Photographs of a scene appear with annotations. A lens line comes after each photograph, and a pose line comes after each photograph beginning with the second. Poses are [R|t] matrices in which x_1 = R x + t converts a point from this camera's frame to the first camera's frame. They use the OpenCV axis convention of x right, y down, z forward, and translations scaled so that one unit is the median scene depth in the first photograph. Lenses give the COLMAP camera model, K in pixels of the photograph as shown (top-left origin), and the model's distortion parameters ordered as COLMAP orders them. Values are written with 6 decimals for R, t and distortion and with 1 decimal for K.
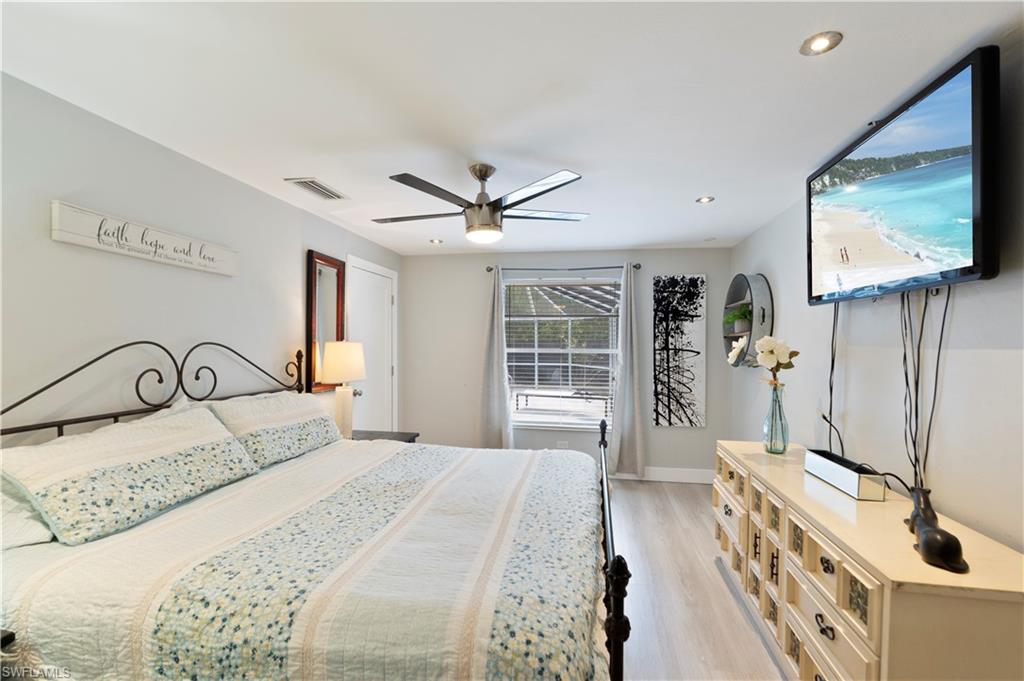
lens RADIAL K [[464.1, 0, 515.5], [0, 464.1, 348.2], [0, 0, 1]] dist [-0.010502, 0.005112]
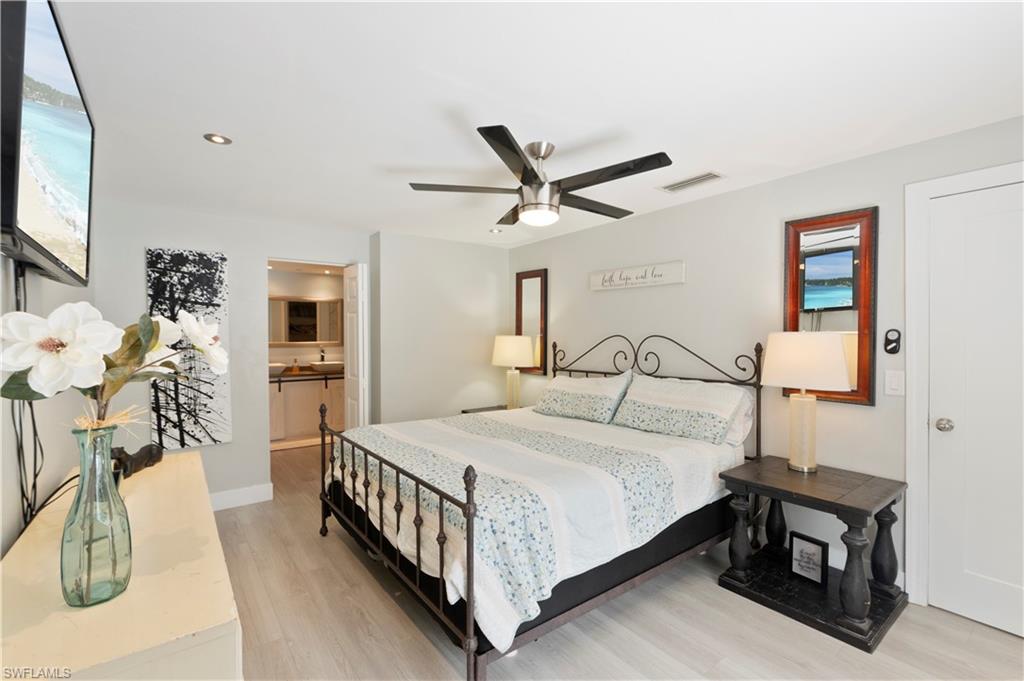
lens RADIAL K [[464.1, 0, 519.2], [0, 464.1, 338.2], [0, 0, 1]] dist [-0.010502, 0.005112]
pose [[-0.681889, 0.002203, -0.731452, 0.701847], [-0.004155, 0.999968, 0.006885, -0.013122], [0.731444, 0.007734, -0.681858, 1.769530]]
